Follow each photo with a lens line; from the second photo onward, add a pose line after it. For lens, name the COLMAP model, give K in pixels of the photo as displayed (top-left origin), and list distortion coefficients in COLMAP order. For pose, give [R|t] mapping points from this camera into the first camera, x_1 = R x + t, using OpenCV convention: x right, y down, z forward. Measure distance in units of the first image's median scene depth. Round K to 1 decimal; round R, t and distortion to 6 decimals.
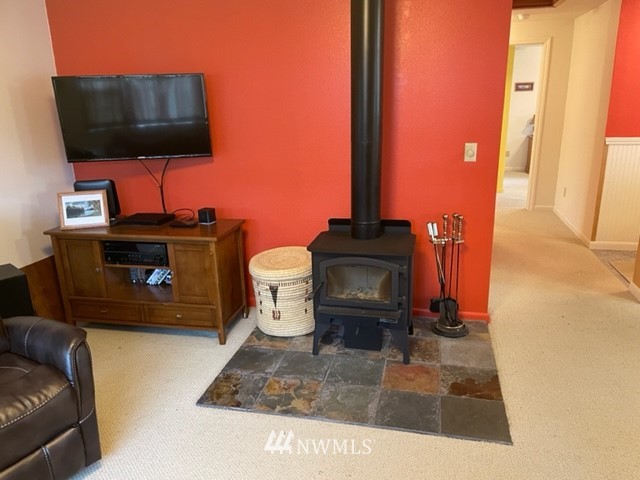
lens RADIAL K [[487.2, 0, 320.0], [0, 487.2, 240.0], [0, 0, 1]] dist [0.105310, -0.126816]
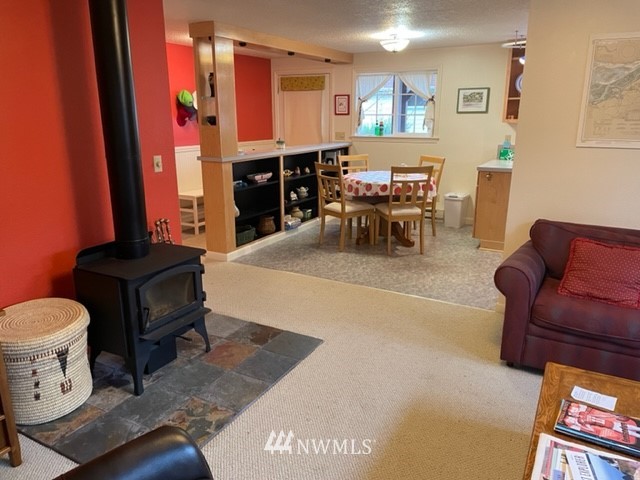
lens RADIAL K [[487.2, 0, 320.0], [0, 487.2, 240.0], [0, 0, 1]] dist [0.105310, -0.126816]
pose [[0.263754, -0.221580, 0.938795, -0.683493], [0.260884, 0.953372, 0.151725, -0.084389], [-0.928641, 0.204899, 0.309262, 0.336978]]
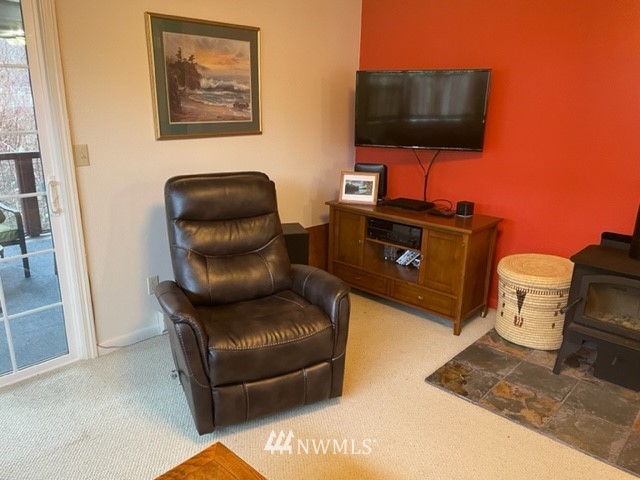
lens RADIAL K [[487.2, 0, 320.0], [0, 487.2, 240.0], [0, 0, 1]] dist [0.105310, -0.126816]
pose [[0.871070, 0.182071, -0.456165, -0.014699], [-0.181243, 0.982362, 0.046002, 0.022669], [0.456495, 0.042605, 0.888705, -0.049184]]
